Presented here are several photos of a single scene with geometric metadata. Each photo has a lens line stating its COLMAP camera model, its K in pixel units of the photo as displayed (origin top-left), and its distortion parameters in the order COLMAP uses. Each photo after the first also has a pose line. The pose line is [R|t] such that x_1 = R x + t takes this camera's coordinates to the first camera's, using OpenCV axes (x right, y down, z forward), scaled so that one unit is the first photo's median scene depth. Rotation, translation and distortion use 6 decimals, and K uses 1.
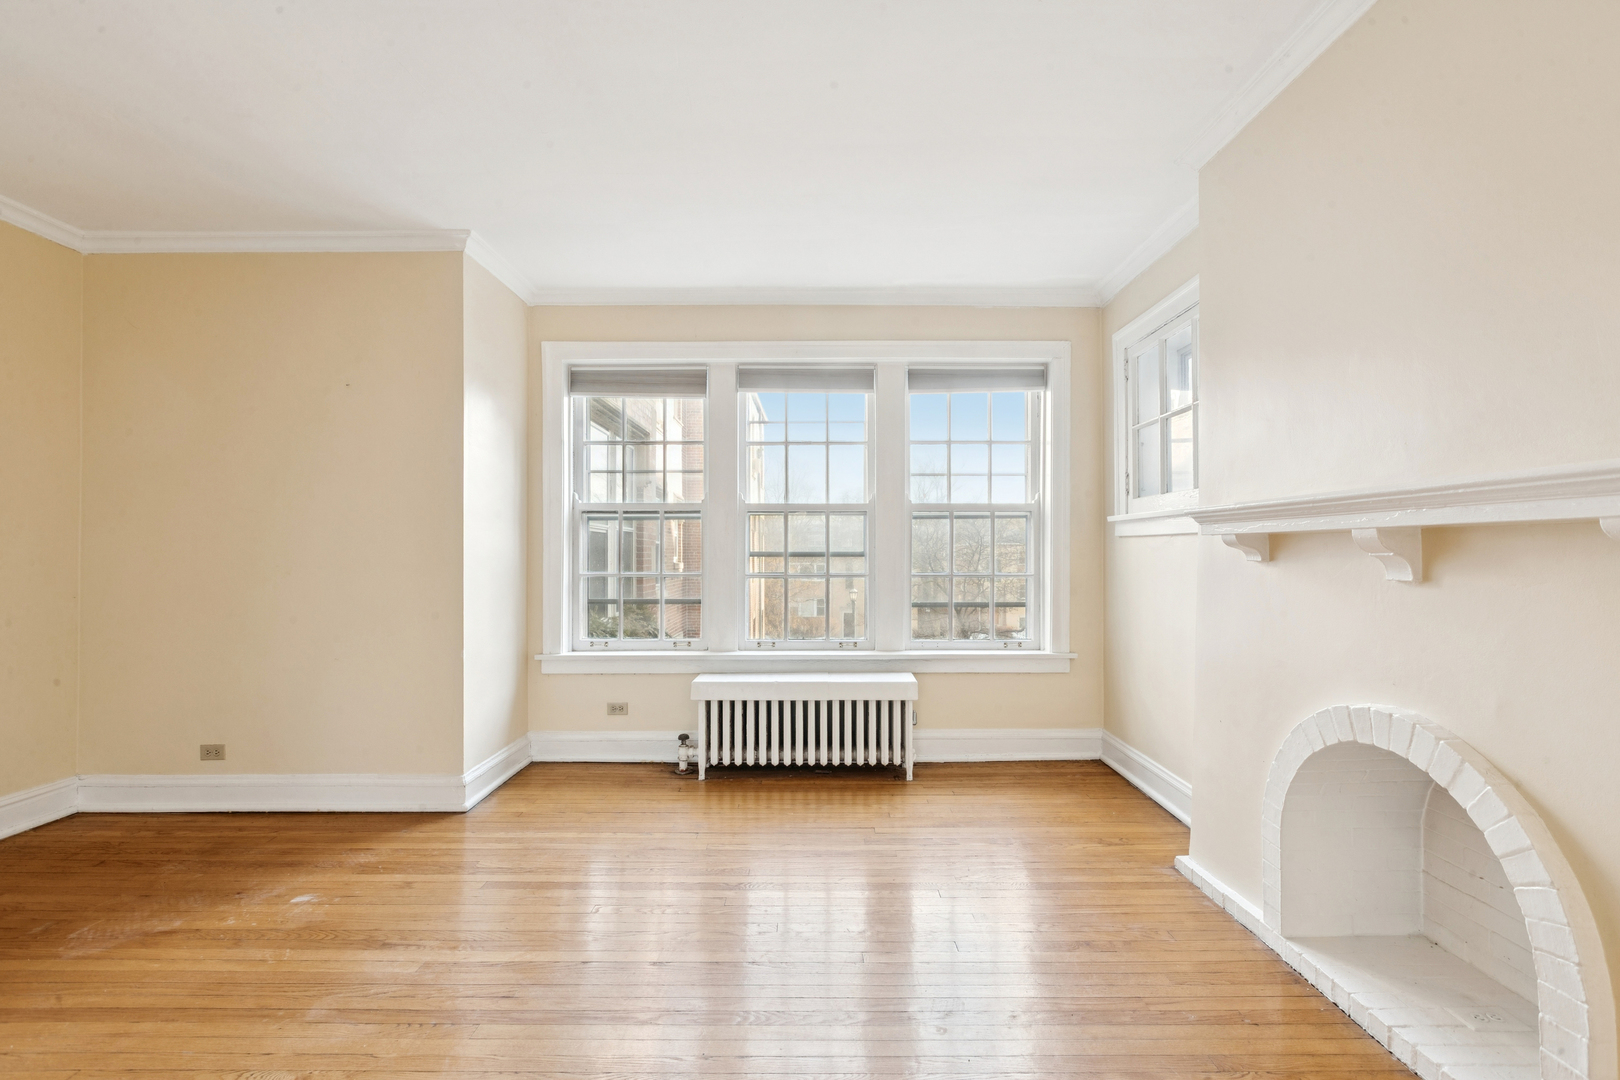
lens RADIAL K [[739.9, 0, 811.2], [0, 739.9, 547.2], [0, 0, 1]] dist [0.001245, -0.000146]
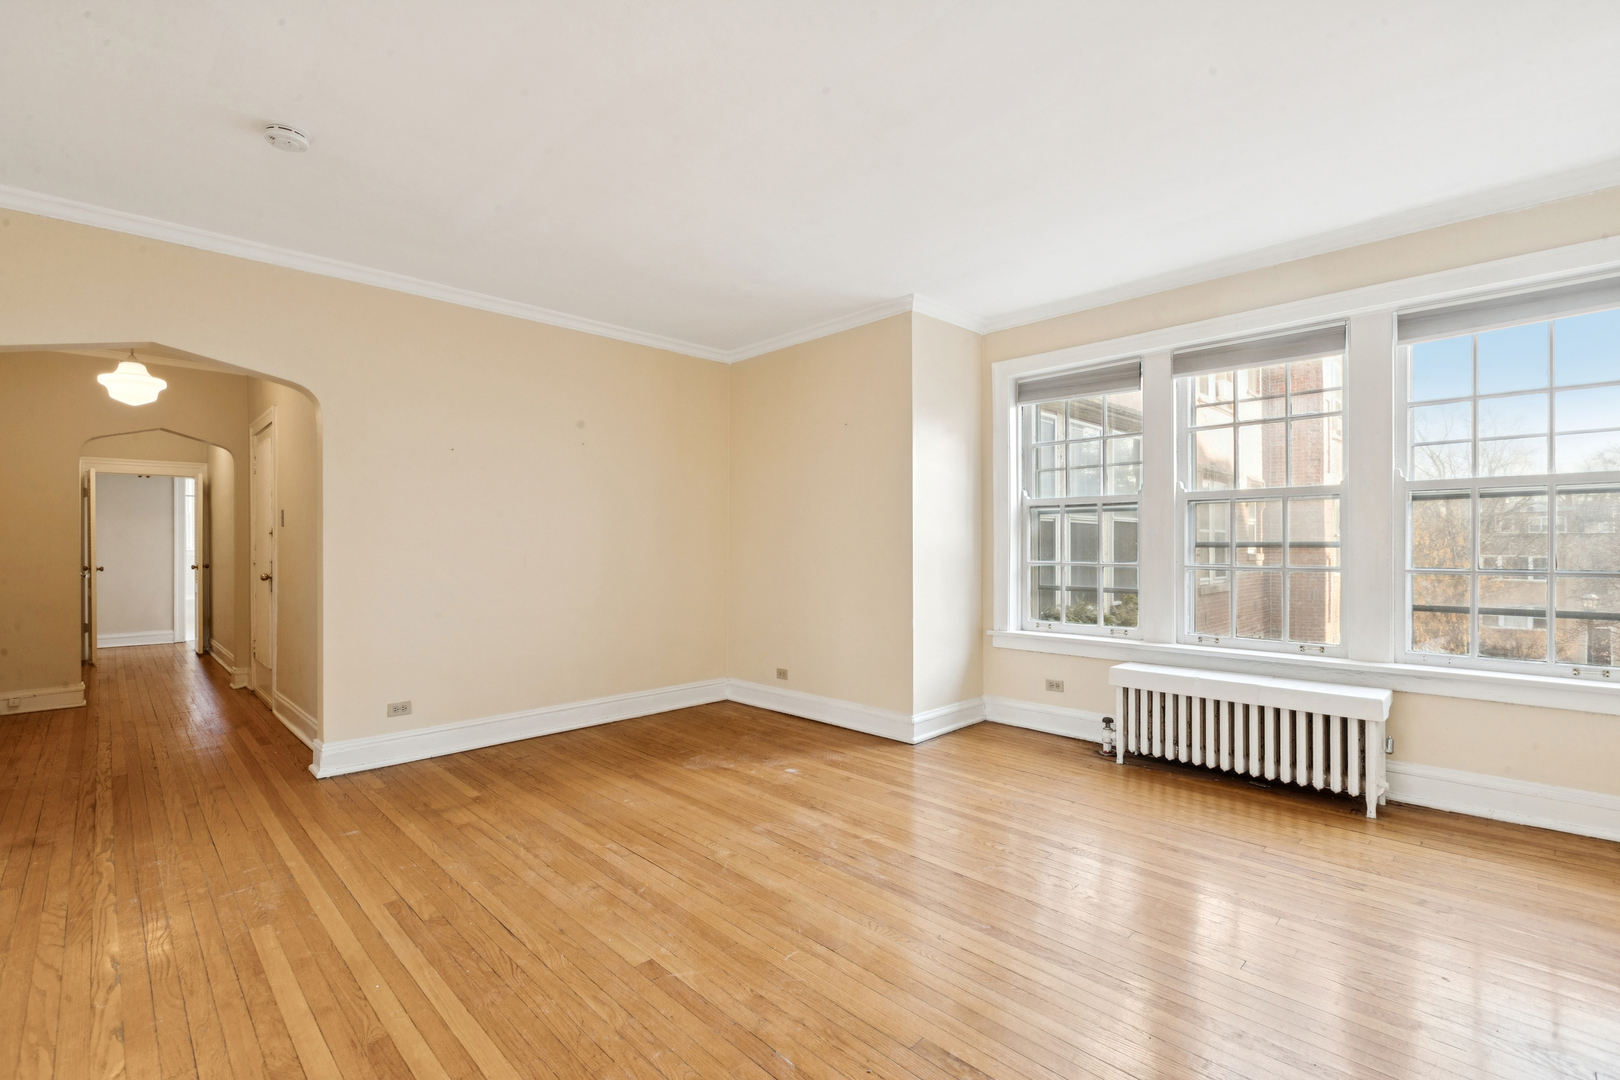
lens RADIAL K [[727.0, 0, 810.0], [0, 727.0, 540.0], [0, 0, 1]] dist [0.001721, -0.001060]
pose [[0.704119, -0.005484, -0.710061, 0.268858], [0.007719, 0.999970, -0.000068, -0.000640], [0.710040, -0.005433, 0.704141, -0.018384]]
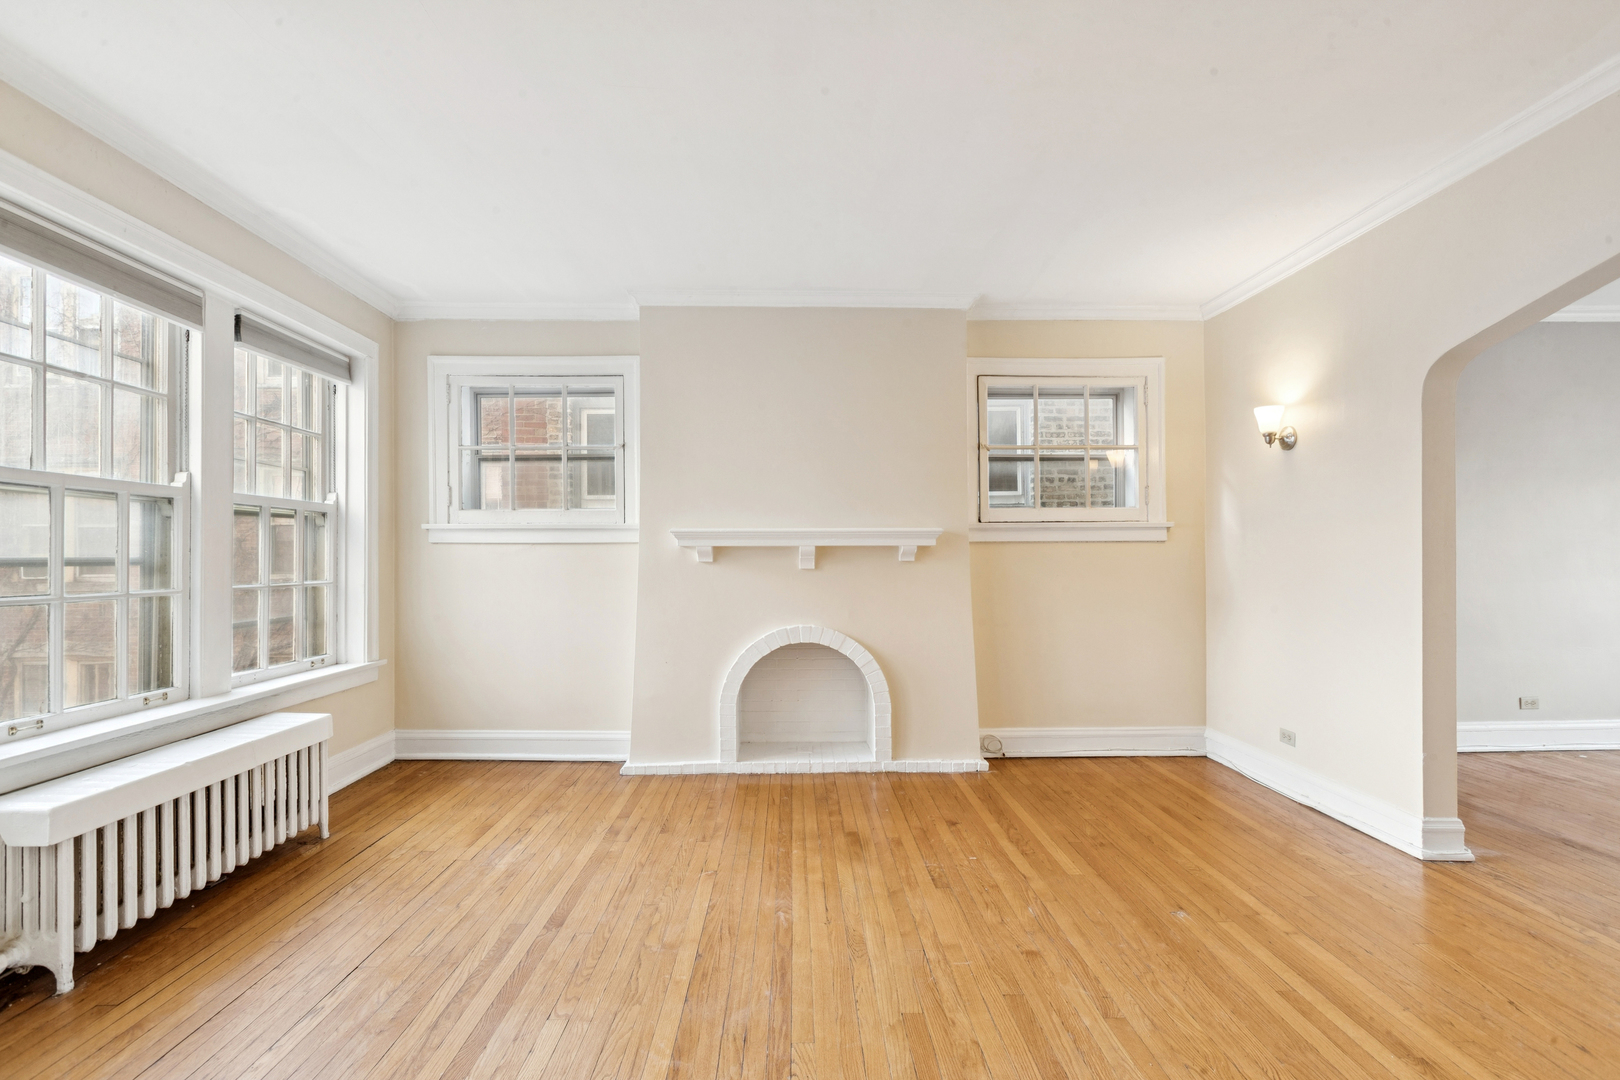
lens RADIAL K [[729.4, 0, 809.7], [0, 729.4, 550.1], [0, 0, 1]] dist [0.001516, -0.000201]
pose [[-0.021531, 0.005893, 0.999751, -0.680835], [-0.004337, 0.999973, -0.005987, -0.000264], [-0.999759, -0.004464, -0.021505, 0.480955]]
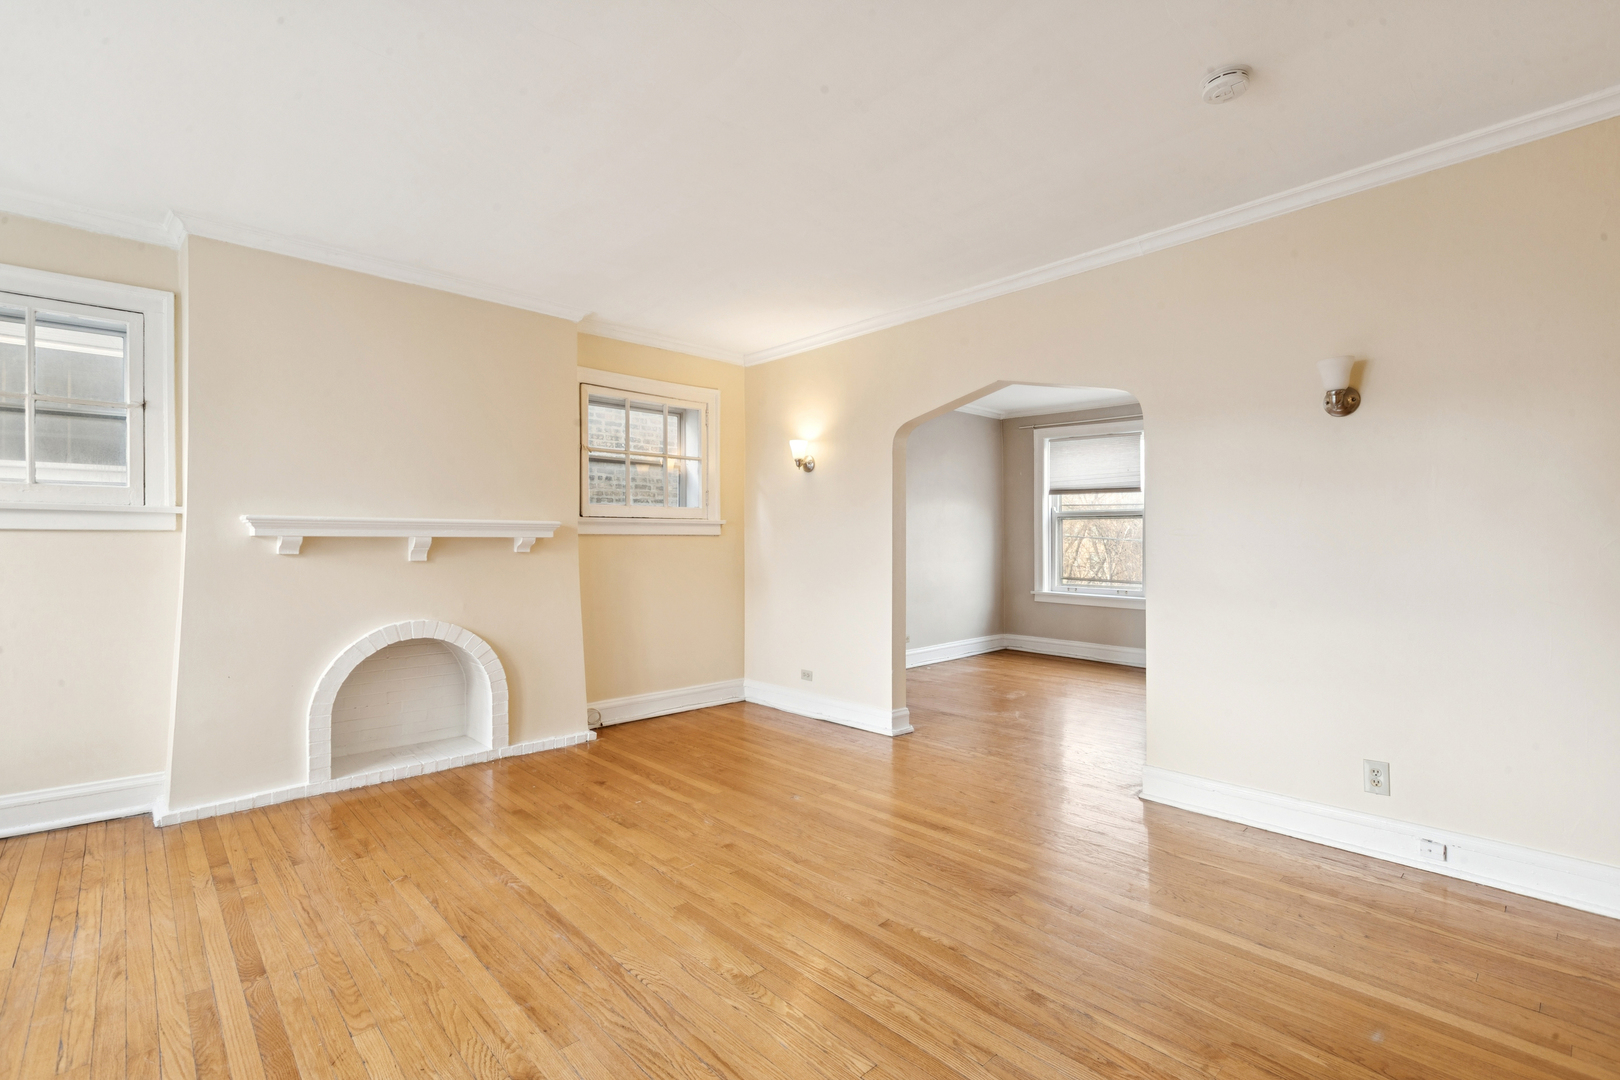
lens RADIAL K [[727.0, 0, 810.0], [0, 727.0, 540.0], [0, 0, 1]] dist [0.001721, -0.001060]
pose [[-0.684801, 0.004973, 0.728713, -0.723484], [-0.004041, 0.999935, -0.010621, 0.000383], [-0.728719, -0.010218, -0.684737, 0.751930]]
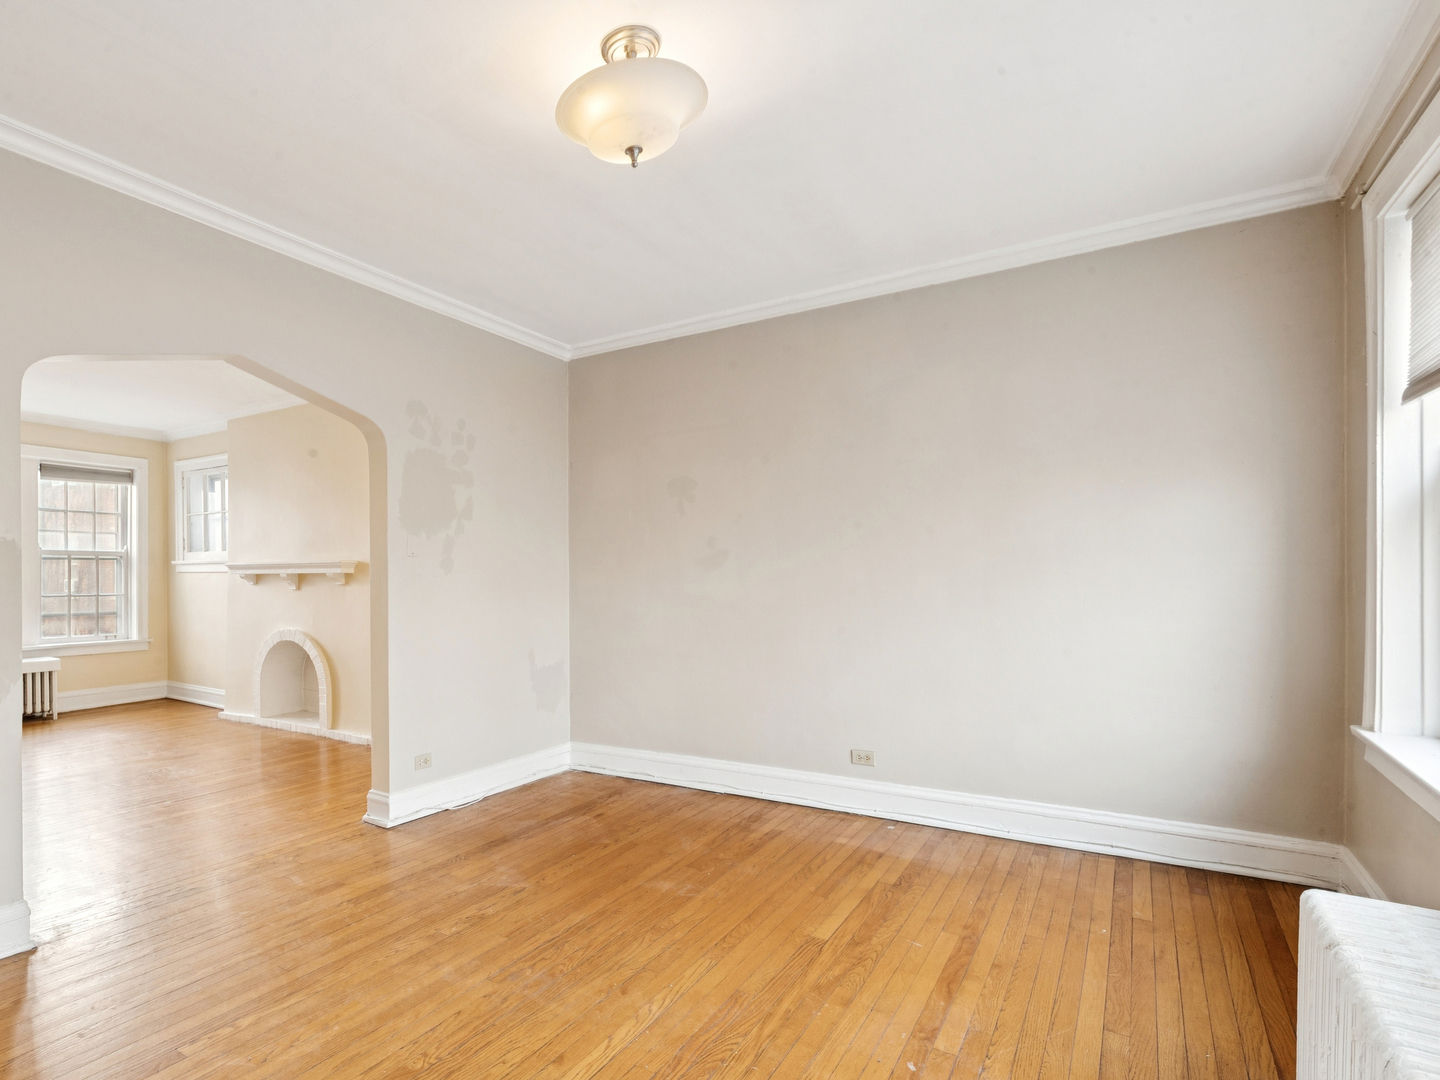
lens RADIAL K [[791.0, 0, 559.5], [0, 791.0, 579.9], [0, 0, 1]] dist [-0.020235, -0.000055]
pose [[0.586914, -0.008770, 0.809602, -0.625444], [0.000502, 0.999945, 0.010468, -0.015590], [-0.809649, -0.005738, 0.586886, -0.936048]]
